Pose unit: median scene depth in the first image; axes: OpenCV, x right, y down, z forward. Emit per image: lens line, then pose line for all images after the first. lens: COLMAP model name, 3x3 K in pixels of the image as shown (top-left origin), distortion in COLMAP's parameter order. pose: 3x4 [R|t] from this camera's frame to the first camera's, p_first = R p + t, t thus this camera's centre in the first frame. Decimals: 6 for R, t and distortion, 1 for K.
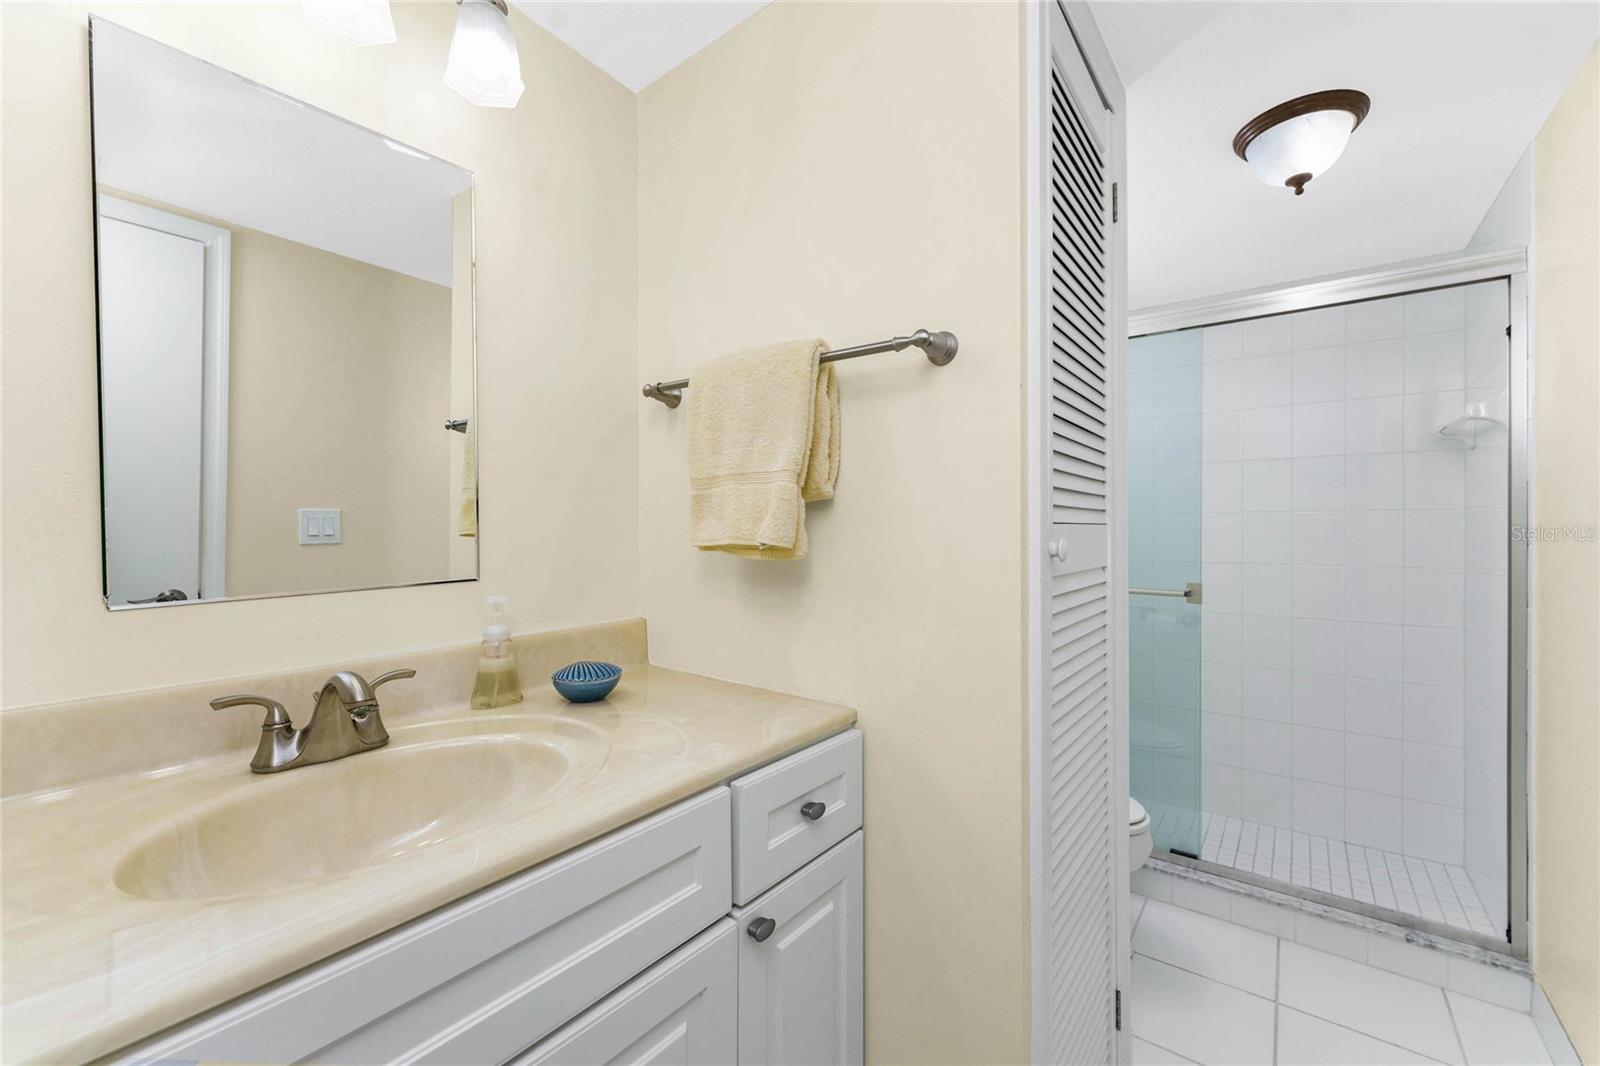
lens RADIAL K [[651.2, 0, 799.3], [0, 651.2, 528.3], [0, 0, 1]] dist [0.001176, 0.000103]
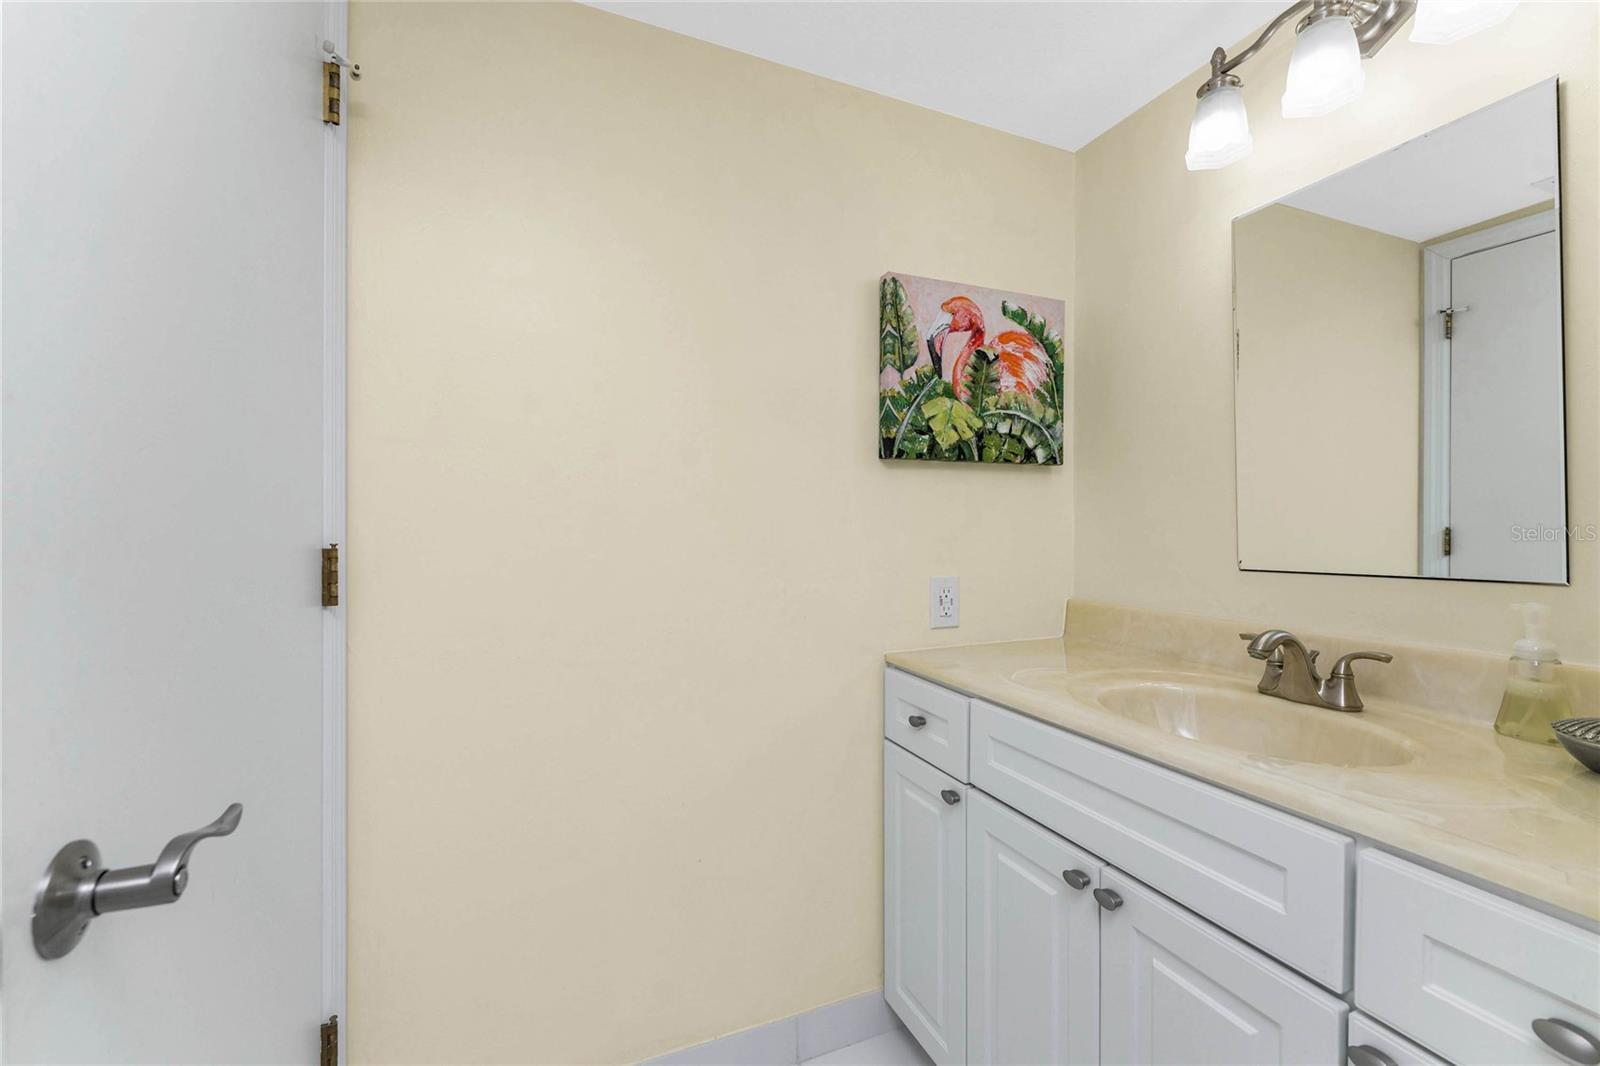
lens RADIAL K [[651.2, 0, 800.7], [0, 651.2, 531.7], [0, 0, 1]] dist [0.001176, 0.000103]
pose [[-0.513561, -0.001157, -0.858053, 0.840191], [-0.003270, 0.999994, 0.000609, 0.019919], [0.858047, 0.003118, -0.513562, 0.768461]]
